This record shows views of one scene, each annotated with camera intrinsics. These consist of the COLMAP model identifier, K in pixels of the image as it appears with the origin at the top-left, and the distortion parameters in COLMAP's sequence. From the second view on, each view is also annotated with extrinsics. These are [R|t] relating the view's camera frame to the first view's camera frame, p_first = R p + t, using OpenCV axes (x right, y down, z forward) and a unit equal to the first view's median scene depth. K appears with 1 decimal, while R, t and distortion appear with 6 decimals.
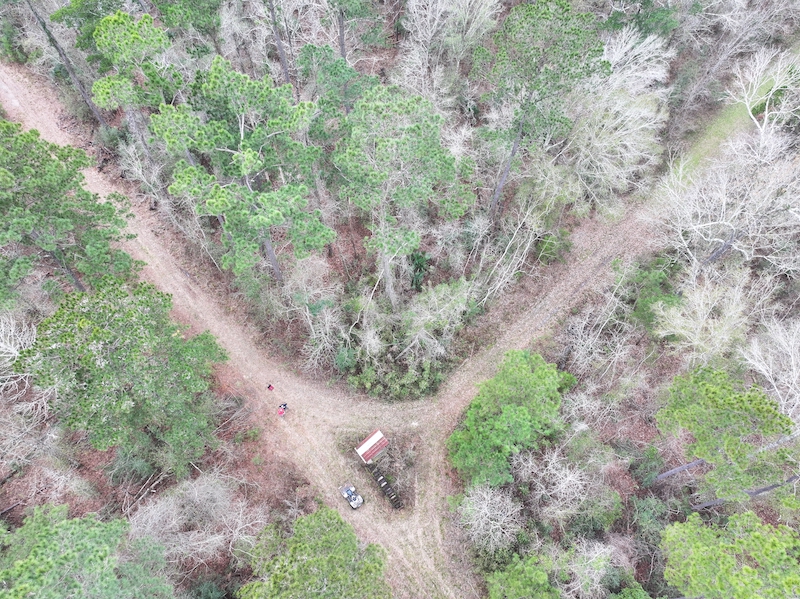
lens RADIAL K [[564.0, 0, 399.0], [0, 564.0, 300.9], [0, 0, 1]] dist [-0.004917, 0.023182]
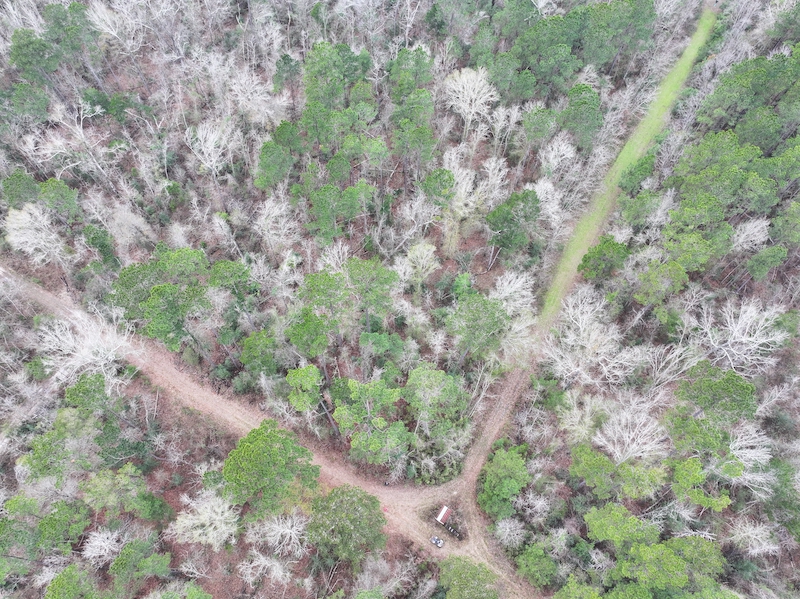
lens RADIAL K [[564.0, 0, 400.7], [0, 564.0, 301.6], [0, 0, 1]] dist [-0.004917, 0.023182]
pose [[0.955429, -0.259650, 0.140488, -0.269546], [0.260045, 0.965466, 0.015866, -0.523302], [-0.139757, 0.021374, 0.989955, -0.934015]]
